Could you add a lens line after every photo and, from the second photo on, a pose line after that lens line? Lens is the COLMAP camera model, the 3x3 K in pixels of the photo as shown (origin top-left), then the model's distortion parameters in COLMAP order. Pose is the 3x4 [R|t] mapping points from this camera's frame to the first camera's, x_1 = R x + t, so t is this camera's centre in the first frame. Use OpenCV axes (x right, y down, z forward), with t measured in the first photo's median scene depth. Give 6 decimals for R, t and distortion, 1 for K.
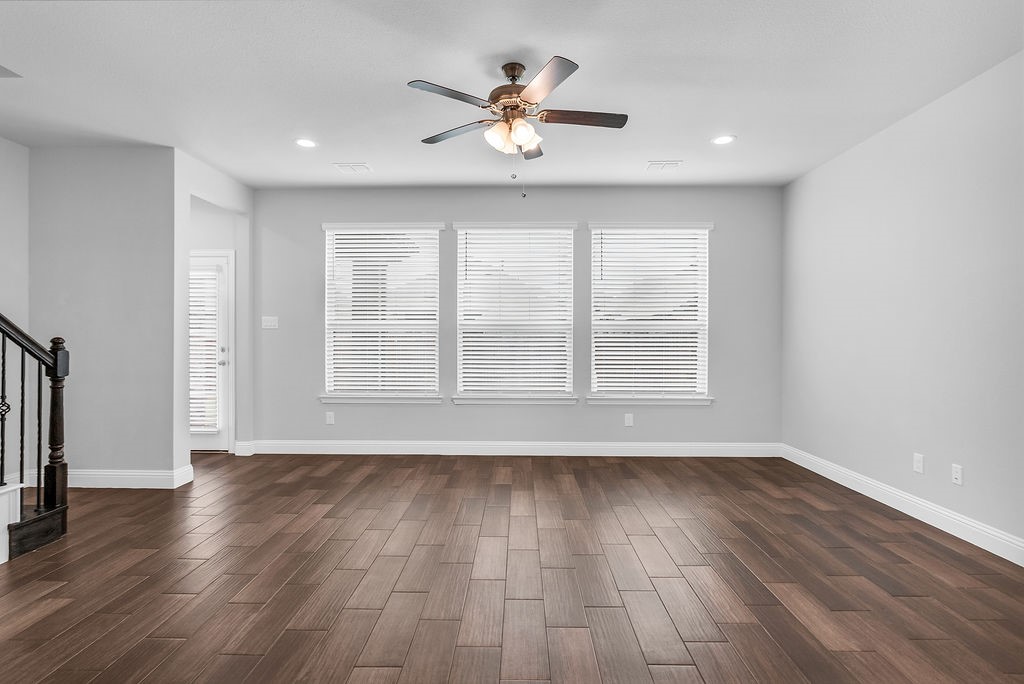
lens RADIAL K [[507.6, 0, 509.6], [0, 507.6, 339.6], [0, 0, 1]] dist [-0.006832, 0.000506]
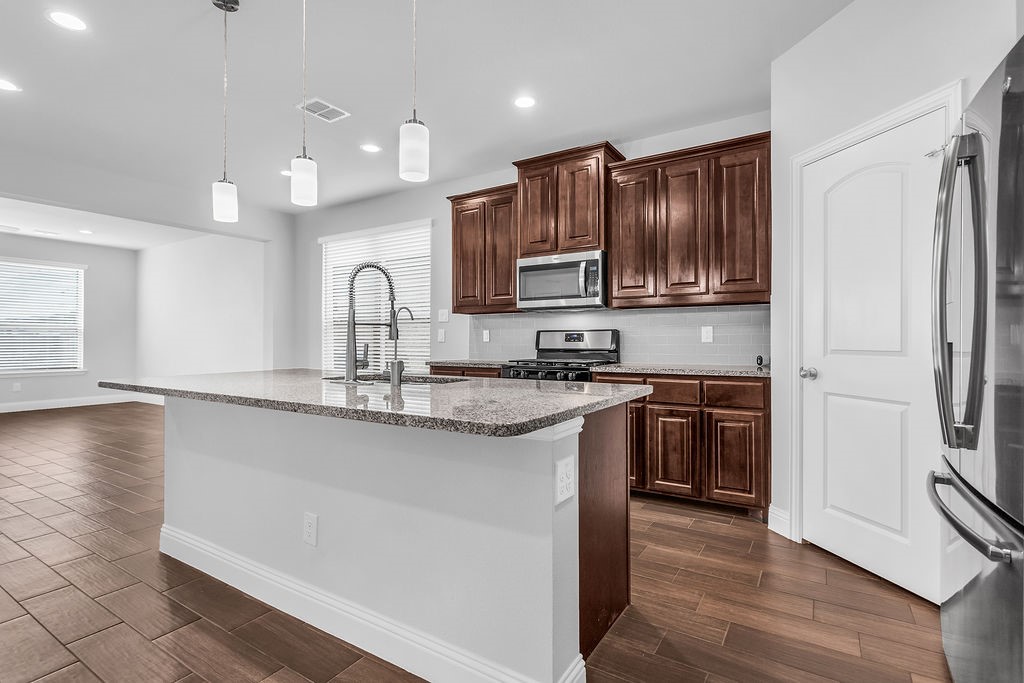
lens RADIAL K [[483.0, 0, 521.1], [0, 483.0, 343.8], [0, 0, 1]] dist [-0.001462, 0.000060]
pose [[0.506333, -0.008265, 0.862298, -0.272699], [0.005477, 0.999965, 0.006369, 0.028348], [-0.862321, 0.001498, 0.506361, -1.133563]]
